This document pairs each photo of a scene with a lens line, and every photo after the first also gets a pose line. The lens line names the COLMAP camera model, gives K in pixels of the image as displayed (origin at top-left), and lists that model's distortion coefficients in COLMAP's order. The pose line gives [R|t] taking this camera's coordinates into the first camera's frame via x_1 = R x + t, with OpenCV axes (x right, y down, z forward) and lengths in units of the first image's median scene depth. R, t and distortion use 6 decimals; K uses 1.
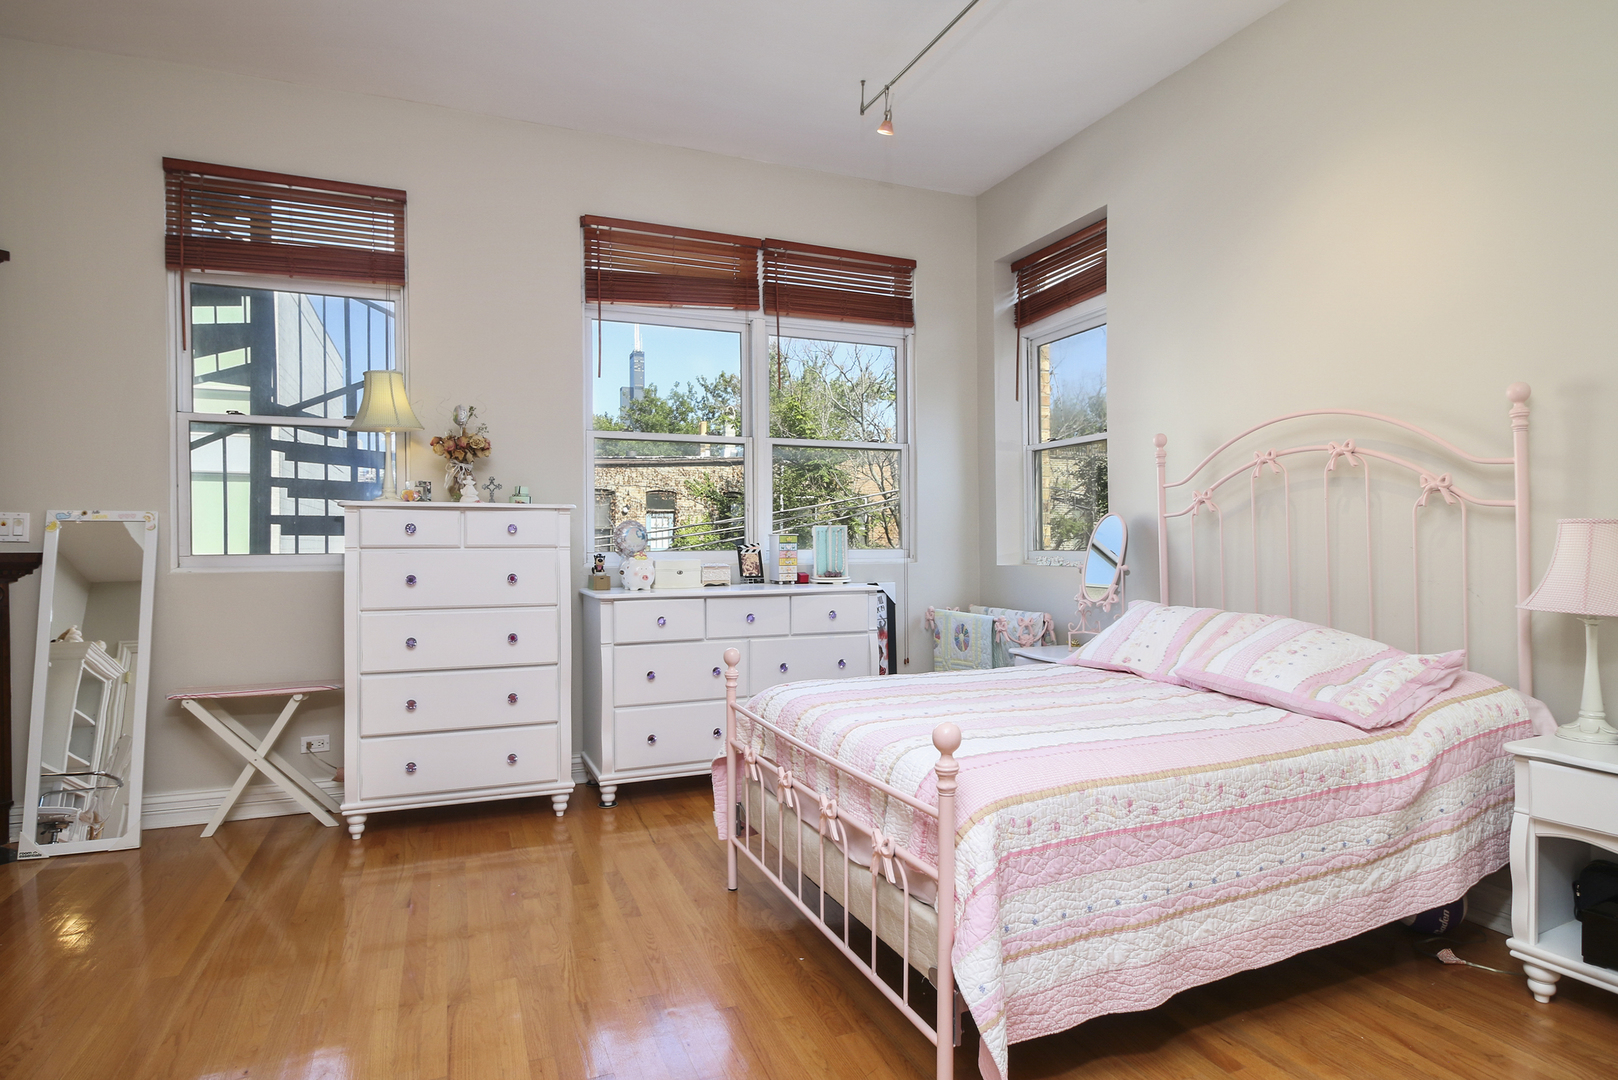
lens RADIAL K [[896.6, 0, 810.0], [0, 896.6, 475.7], [0, 0, 1]] dist [-0.003414, -0.000571]
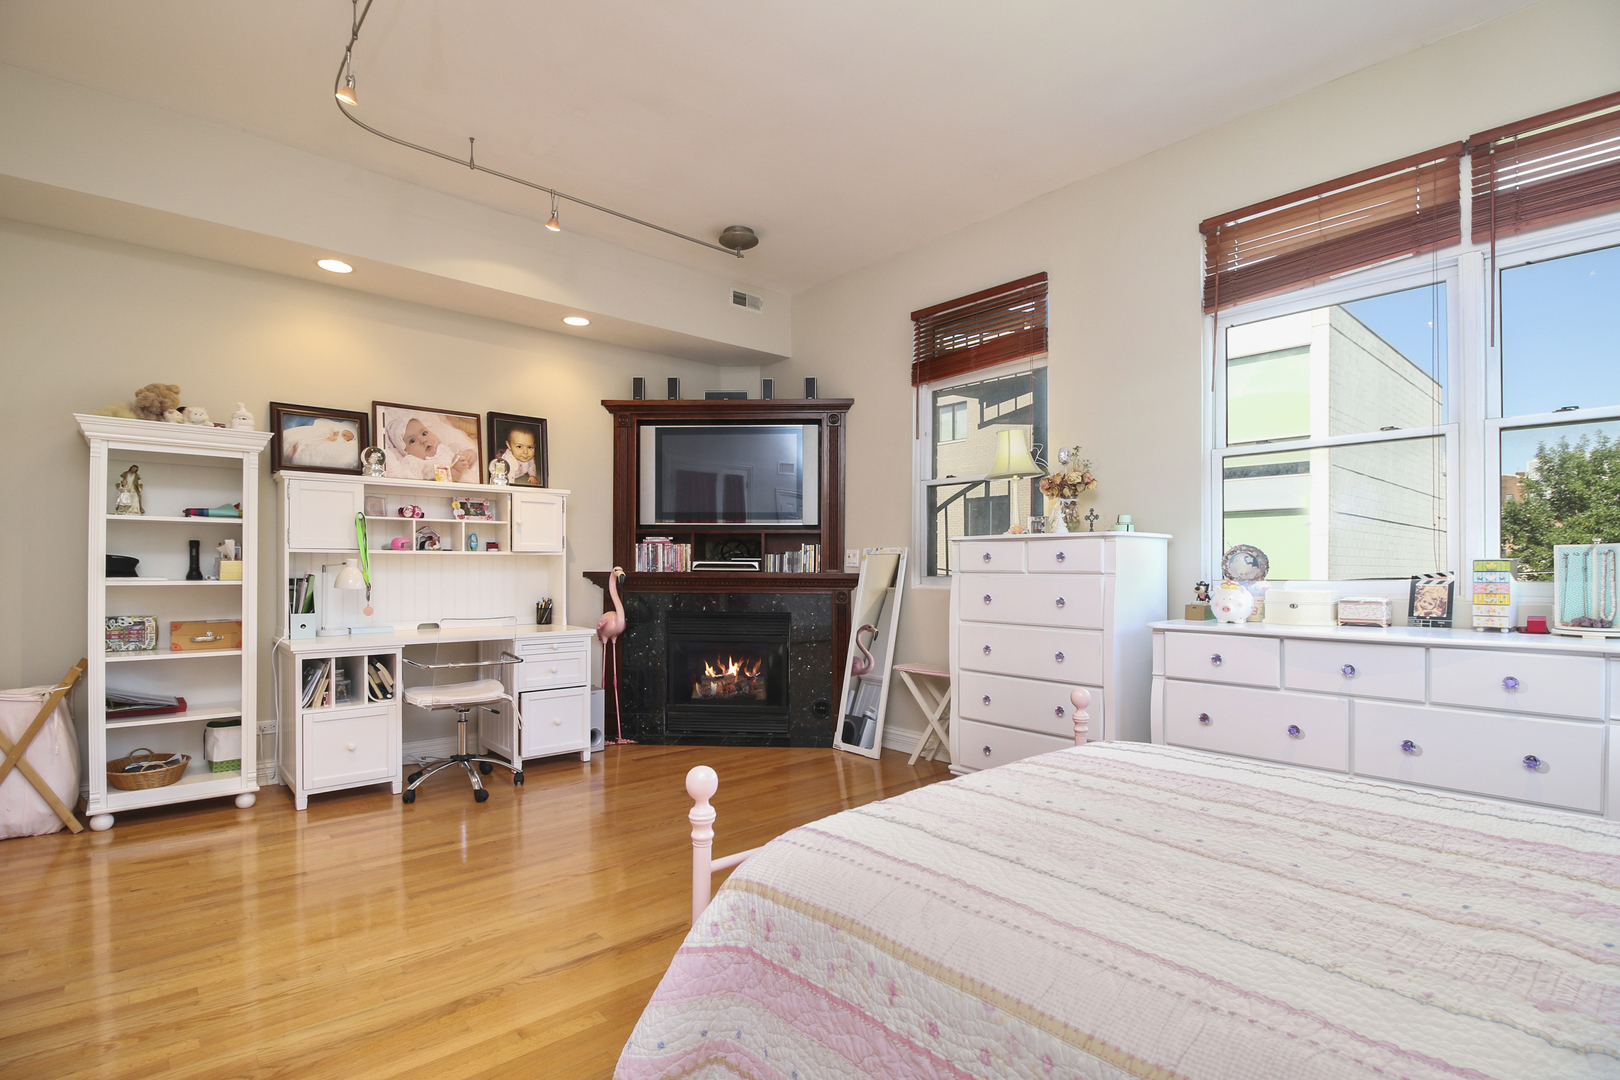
lens RADIAL K [[765.2, 0, 810.0], [0, 765.2, 540.0], [0, 0, 1]] dist [0.000055, -0.012001]
pose [[0.323330, -0.027940, -0.945874, 0.363337], [0.066858, 0.997741, -0.006618, 0.020467], [0.943922, -0.061099, 0.324467, 0.334374]]
